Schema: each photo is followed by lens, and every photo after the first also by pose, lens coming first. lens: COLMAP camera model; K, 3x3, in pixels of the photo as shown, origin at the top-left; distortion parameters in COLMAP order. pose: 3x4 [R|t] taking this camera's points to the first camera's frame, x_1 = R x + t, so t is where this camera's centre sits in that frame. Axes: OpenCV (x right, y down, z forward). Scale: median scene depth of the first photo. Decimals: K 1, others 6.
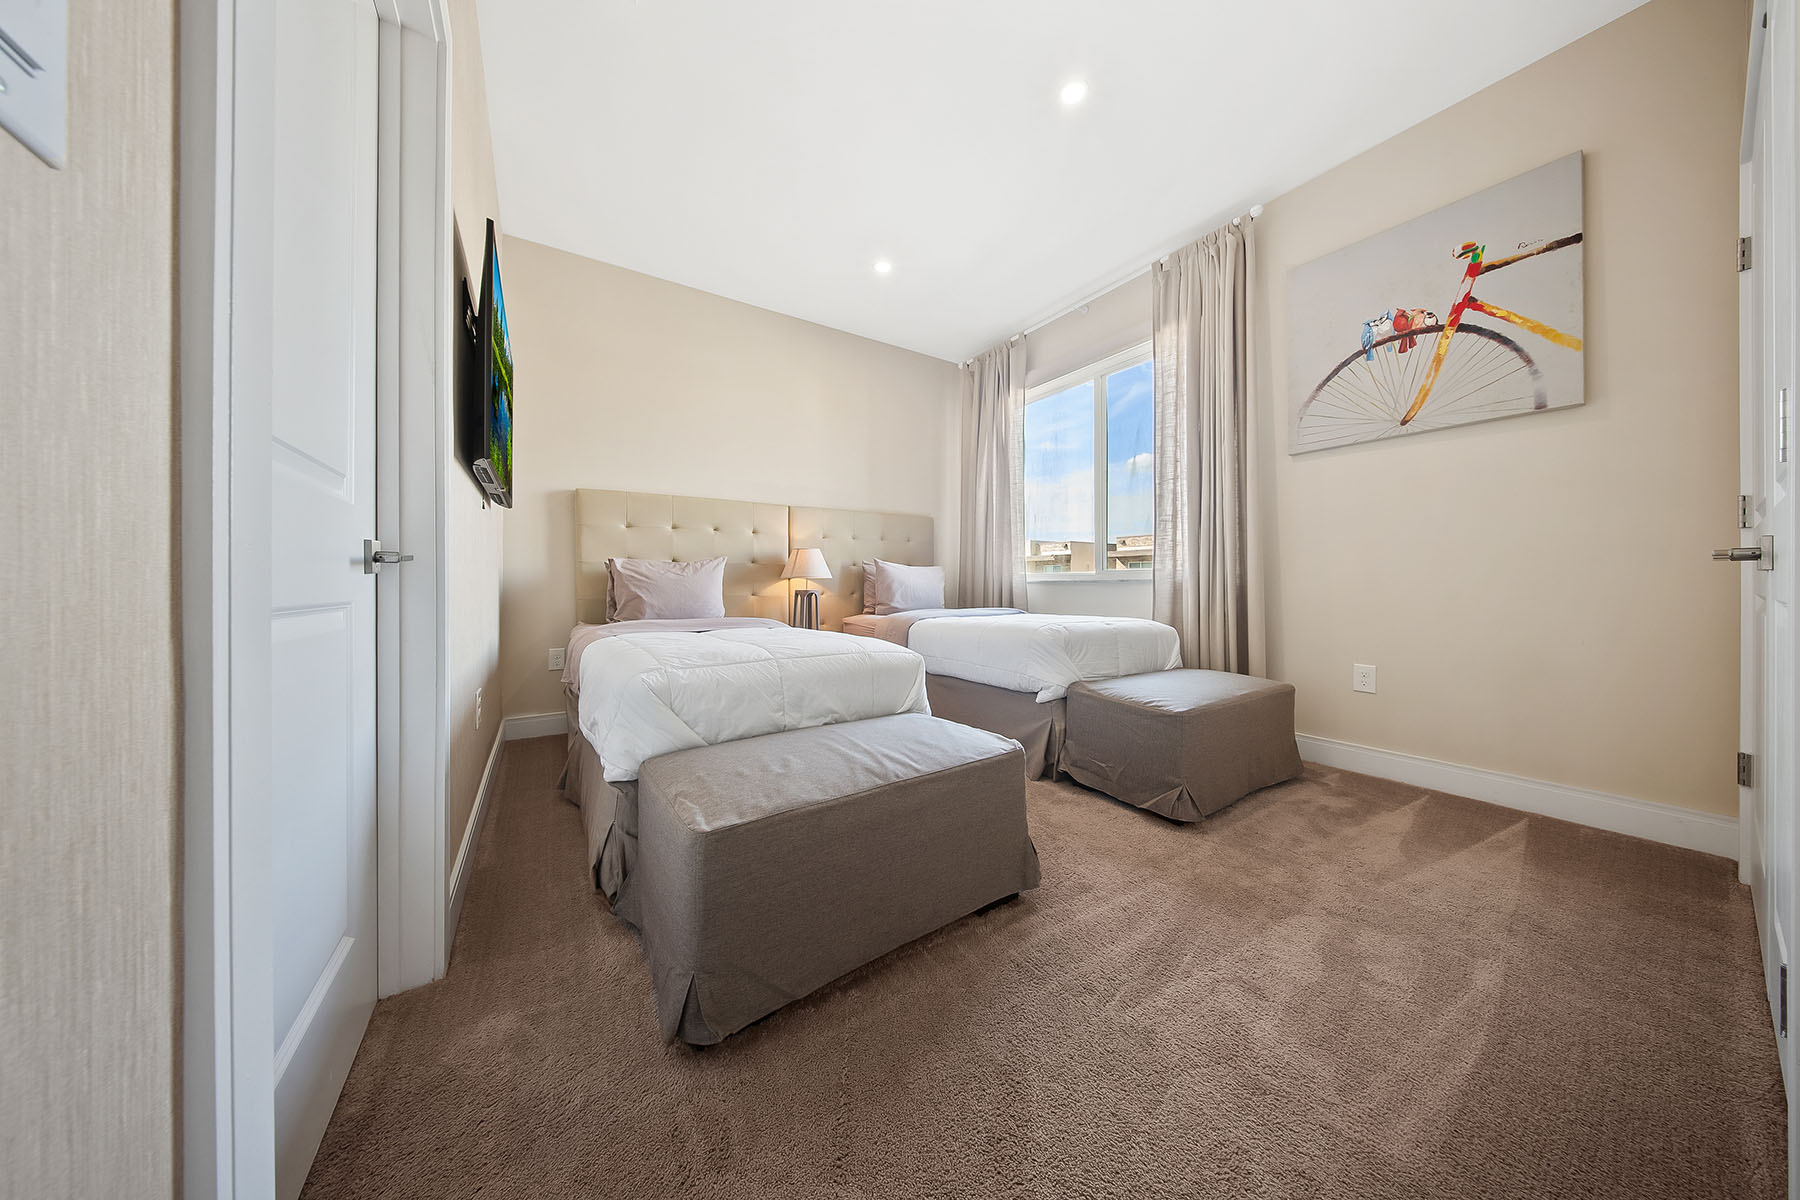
lens RADIAL K [[545.4, 0, 887.9], [0, 545.4, 577.3], [0, 0, 1]] dist [-0.002872, -0.000974]
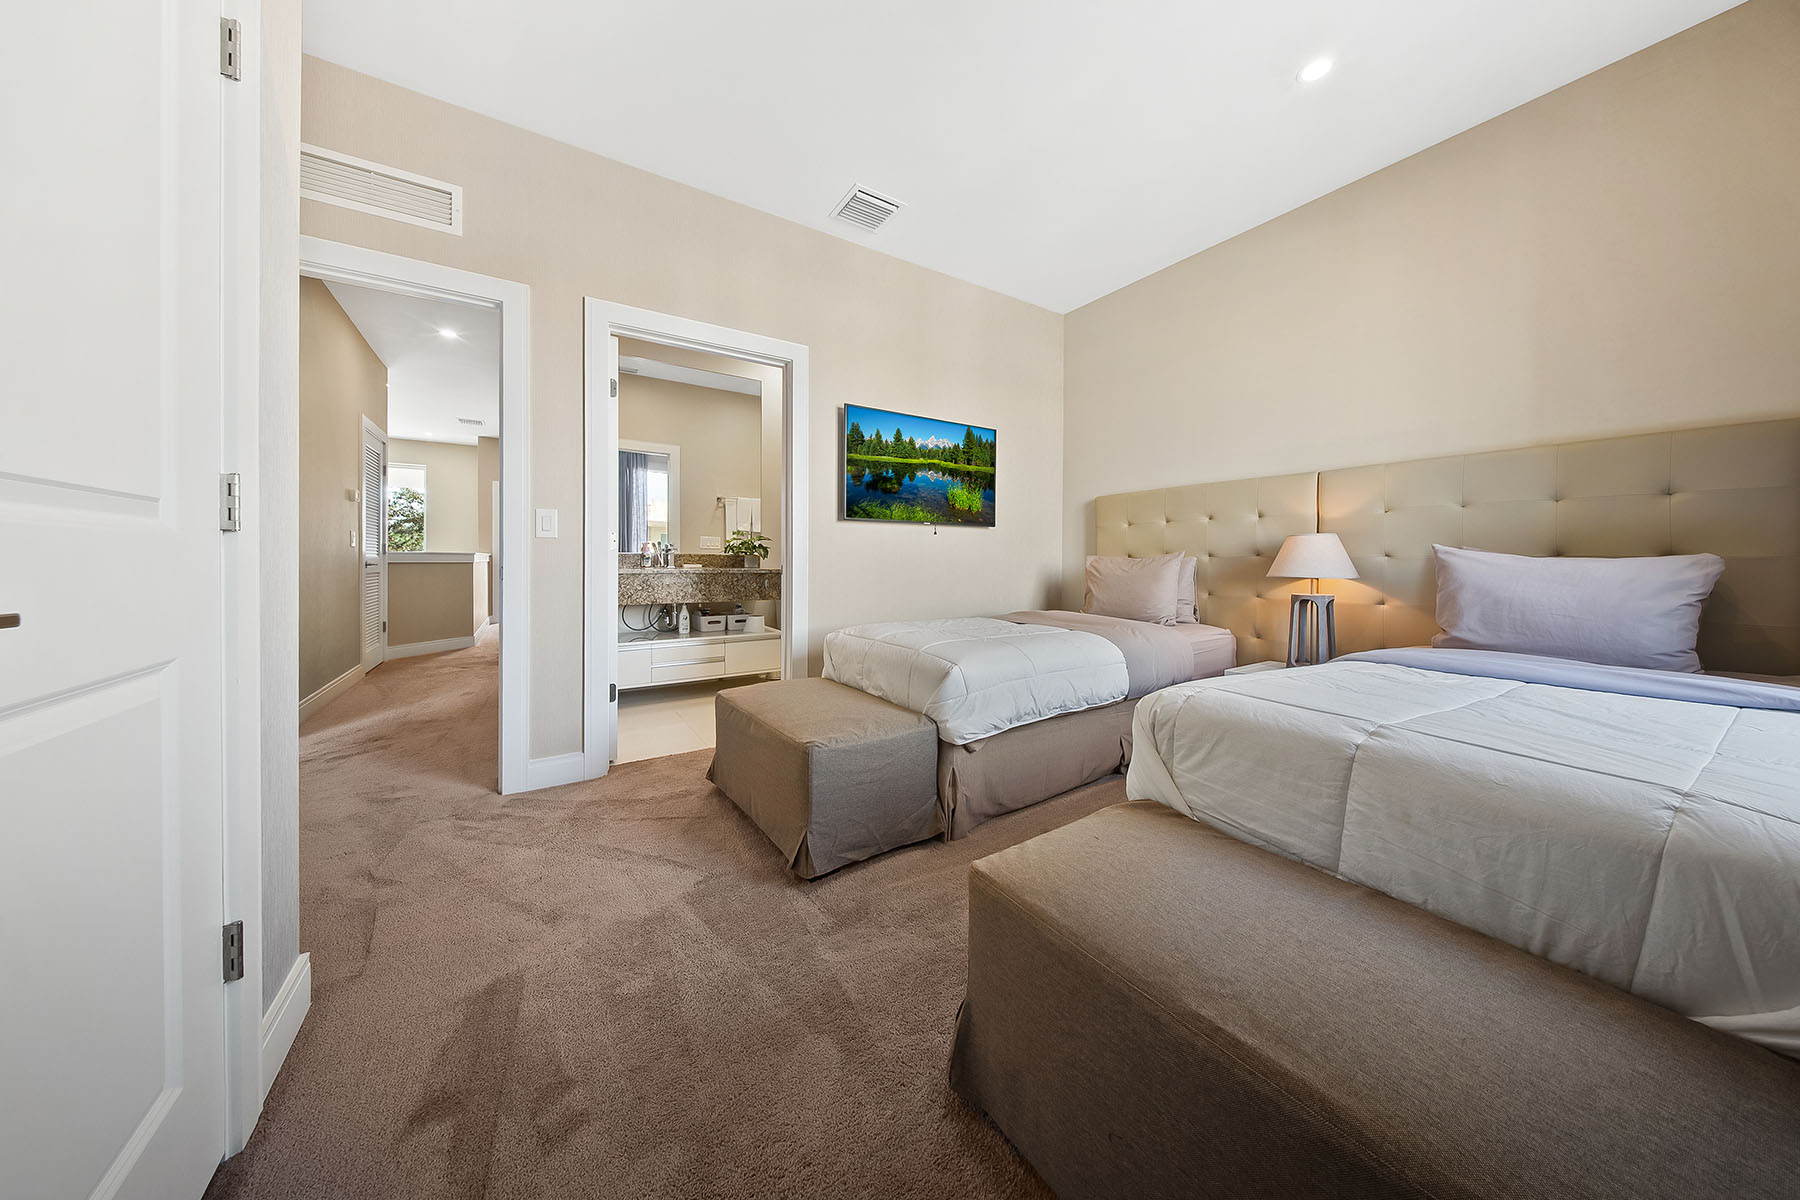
lens RADIAL K [[545.4, 0, 887.2], [0, 545.4, 559.8], [0, 0, 1]] dist [-0.002872, -0.000974]
pose [[0.015681, -0.003155, -0.999872, 0.544464], [0.002522, 0.999992, -0.003116, -0.020342], [0.999874, -0.002472, 0.015689, 0.477928]]
